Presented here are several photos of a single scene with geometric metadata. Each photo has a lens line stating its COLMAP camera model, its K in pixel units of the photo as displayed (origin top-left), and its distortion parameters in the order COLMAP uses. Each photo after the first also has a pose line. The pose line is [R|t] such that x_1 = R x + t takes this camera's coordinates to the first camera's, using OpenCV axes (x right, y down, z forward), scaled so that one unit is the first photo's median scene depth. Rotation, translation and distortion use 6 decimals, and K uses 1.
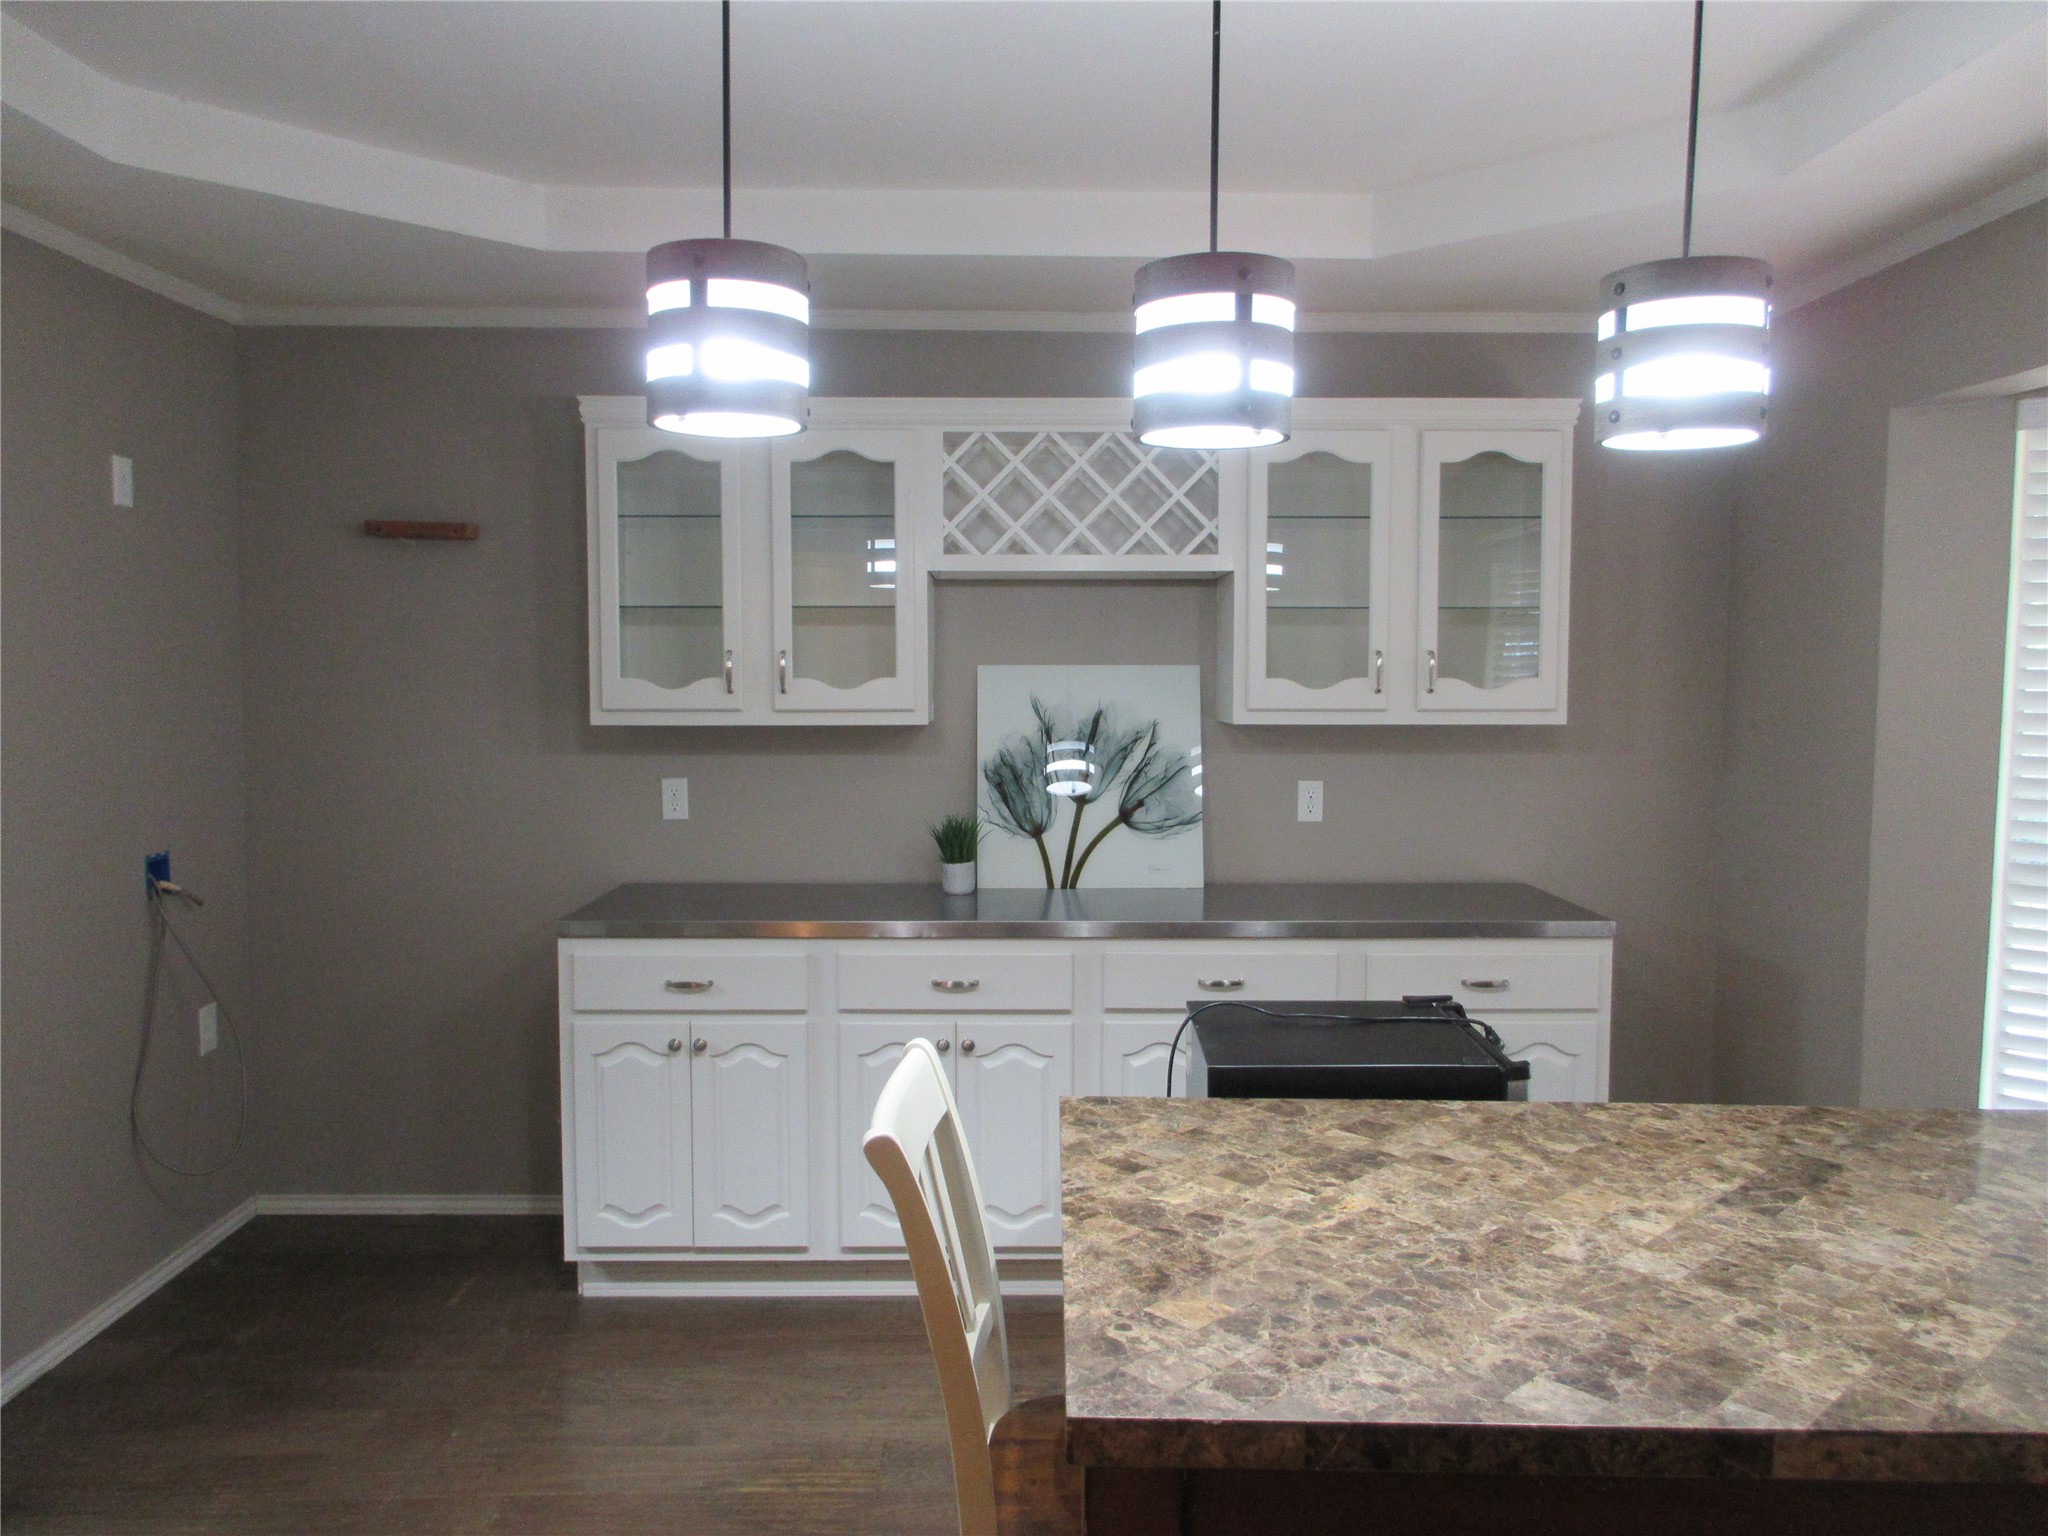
lens RADIAL K [[1529.5, 0, 1023.0], [0, 1529.5, 772.3], [0, 0, 1]] dist [-0.010693, 0.019950]
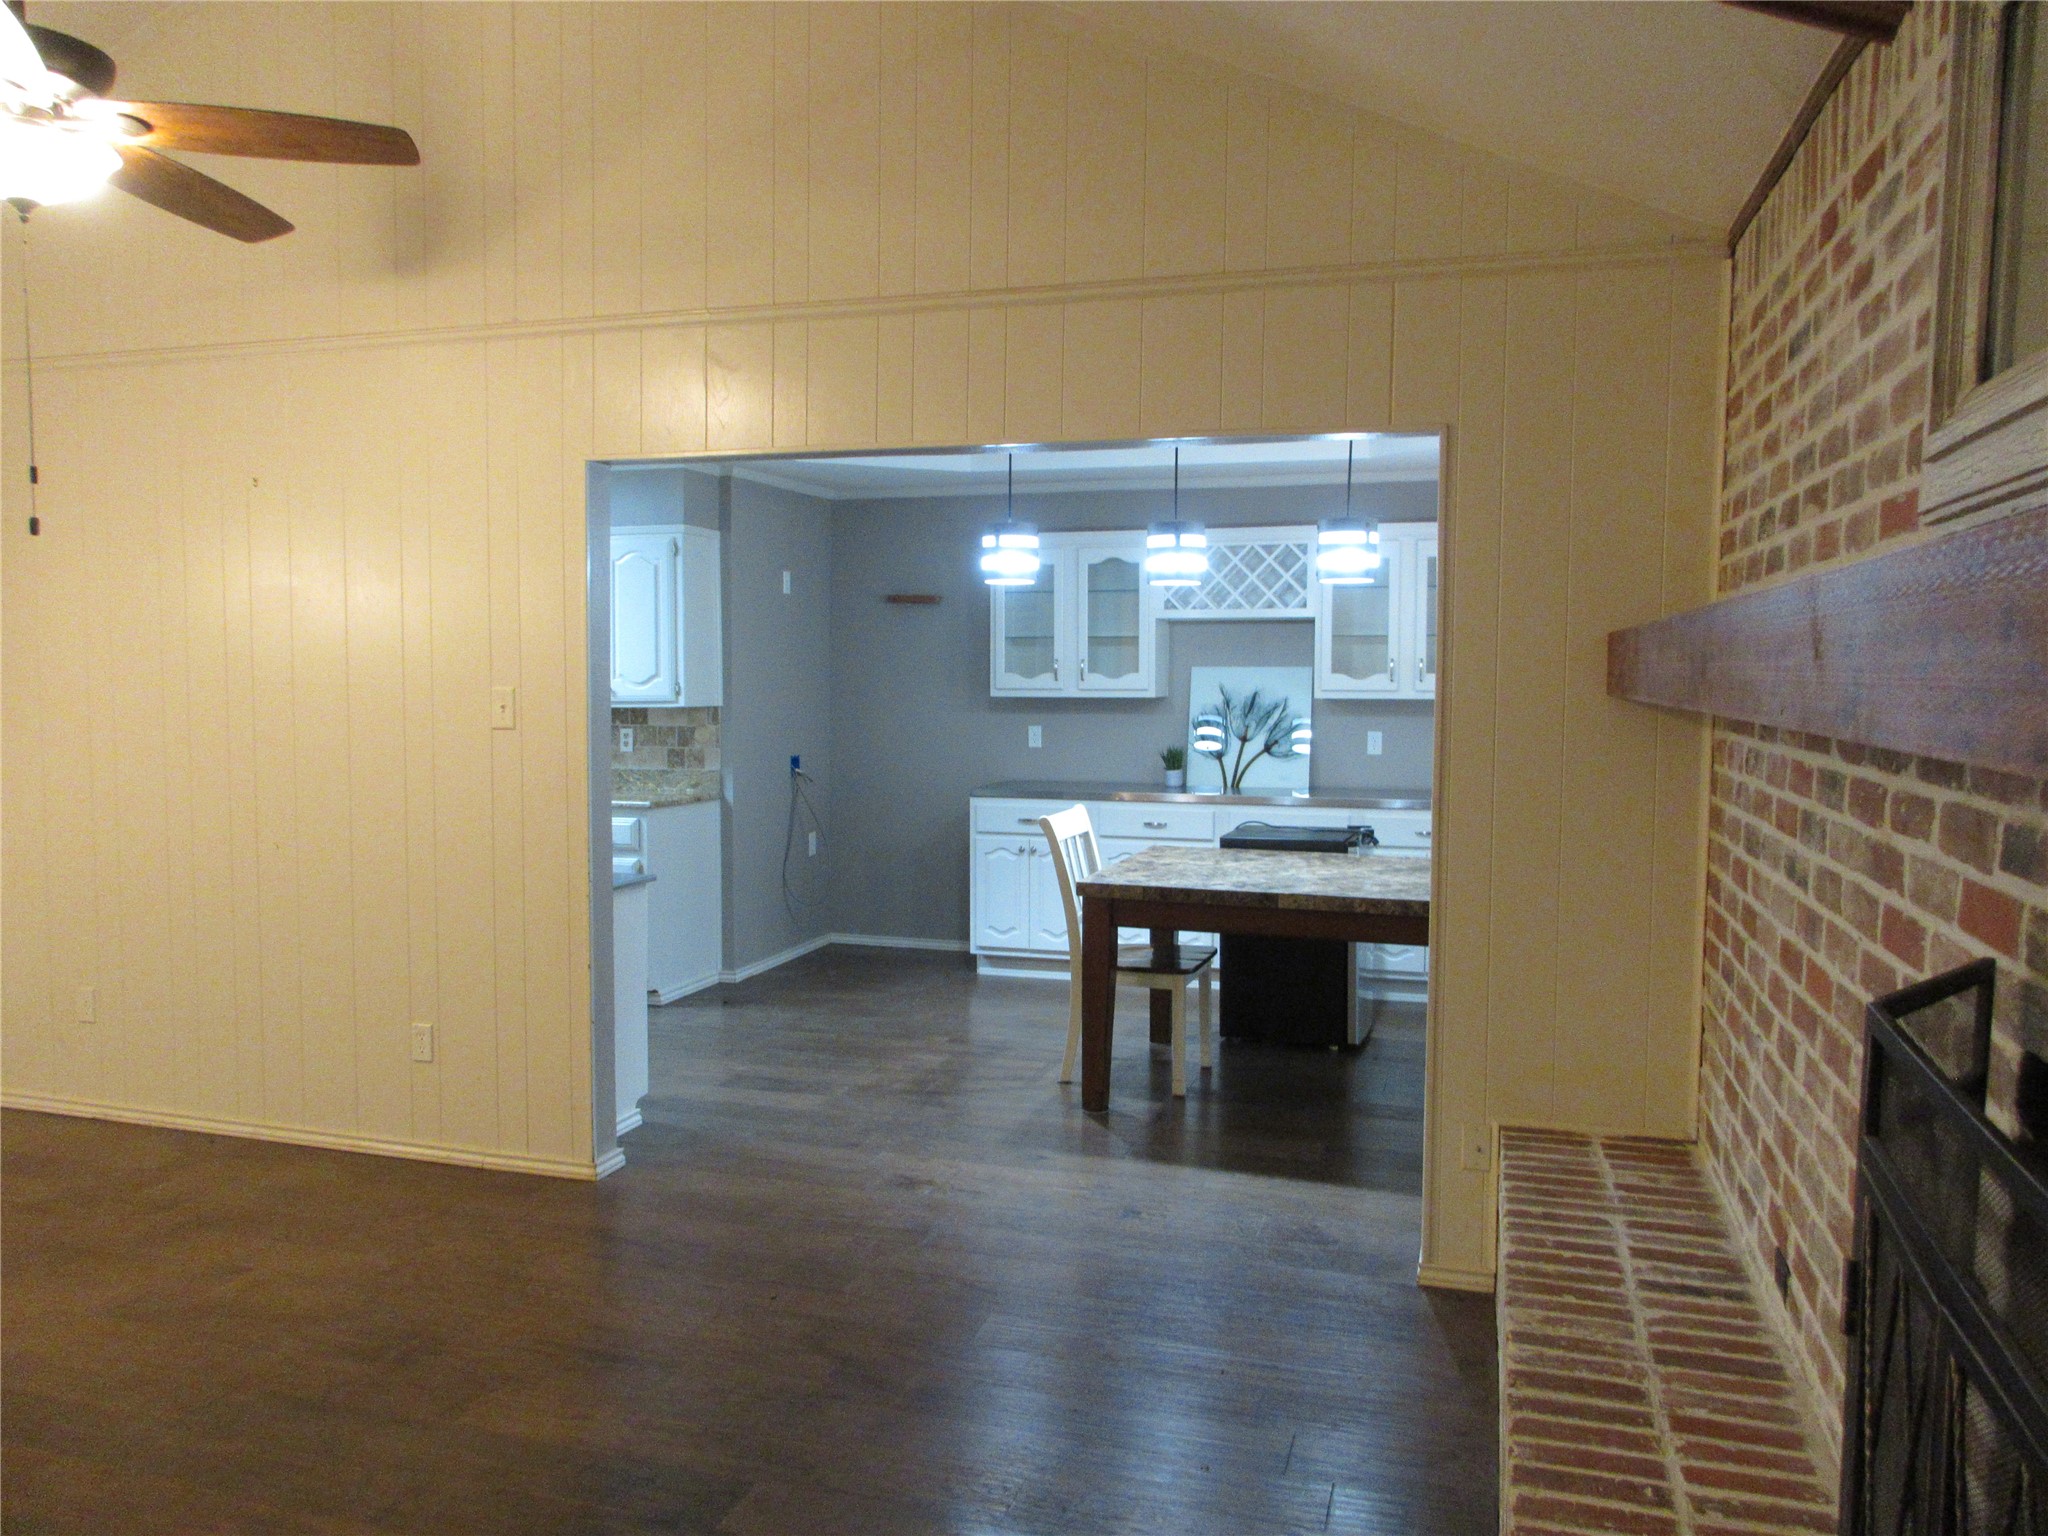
lens RADIAL K [[1529.5, 0, 1017.8], [0, 1529.5, 770.8], [0, 0, 1]] dist [-0.010693, 0.019950]
pose [[0.951585, 0.020168, -0.306722, 0.370484], [-0.021751, 0.999762, -0.001743, 0.069549], [0.306614, 0.008330, 0.951798, -0.903367]]
